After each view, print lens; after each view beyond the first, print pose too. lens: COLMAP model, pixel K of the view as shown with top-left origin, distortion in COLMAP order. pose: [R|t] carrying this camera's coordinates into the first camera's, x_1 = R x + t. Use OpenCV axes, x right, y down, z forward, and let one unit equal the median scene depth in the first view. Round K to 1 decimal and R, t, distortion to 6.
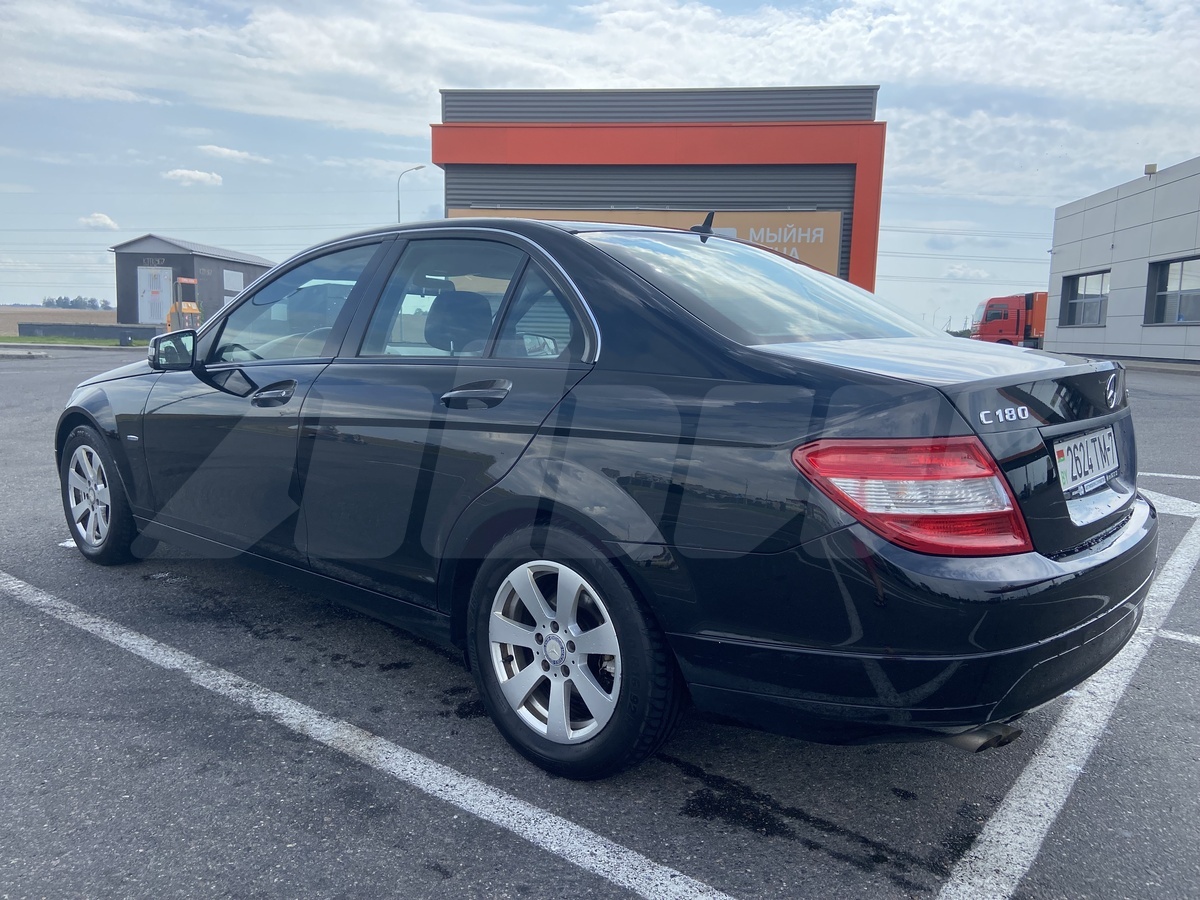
lens RADIAL K [[902.9, 0, 600.0], [0, 902.9, 450.0], [0, 0, 1]] dist [0.108174, -0.152540]
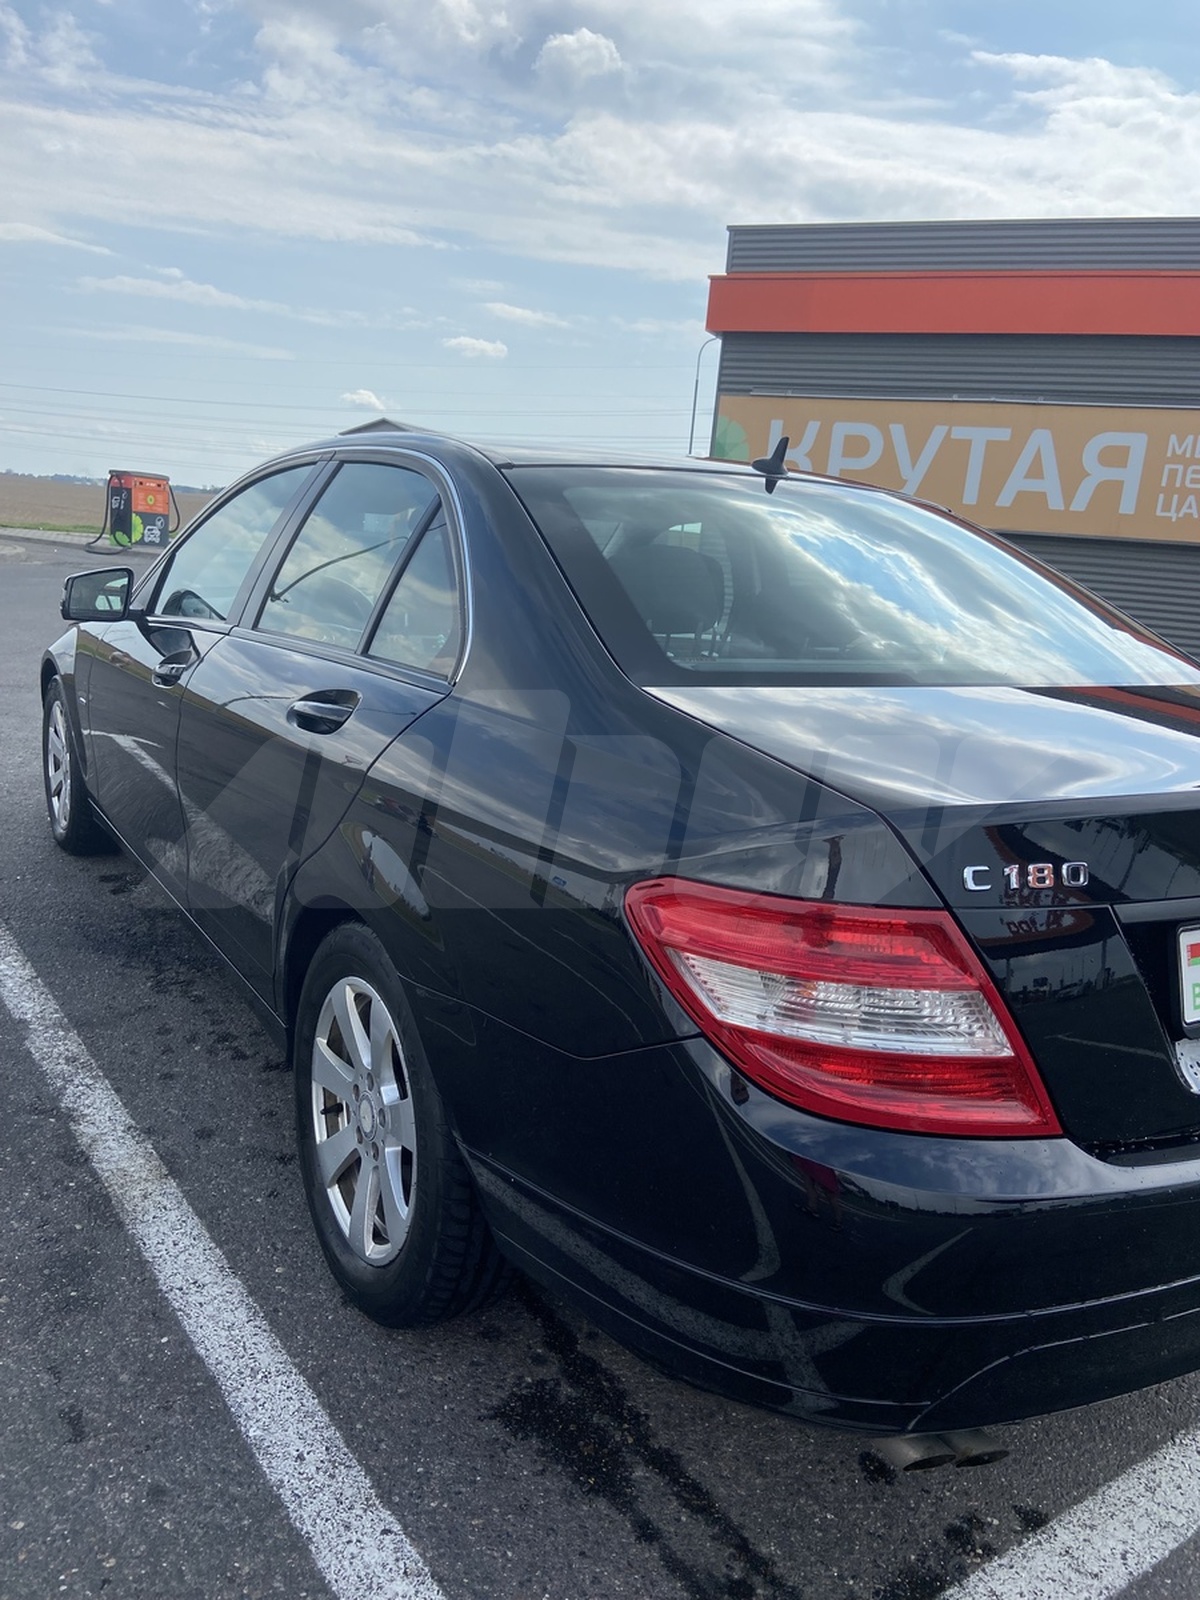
lens RADIAL K [[1203.9, 0, 600.0], [0, 1203.9, 800.0], [0, 0, 1]] dist [0.108174, -0.152540]
pose [[0.955002, 0.118253, -0.272008, 0.316329], [-0.100336, 0.991819, 0.078910, -0.089764], [0.279114, -0.048067, 0.959054, 0.216206]]
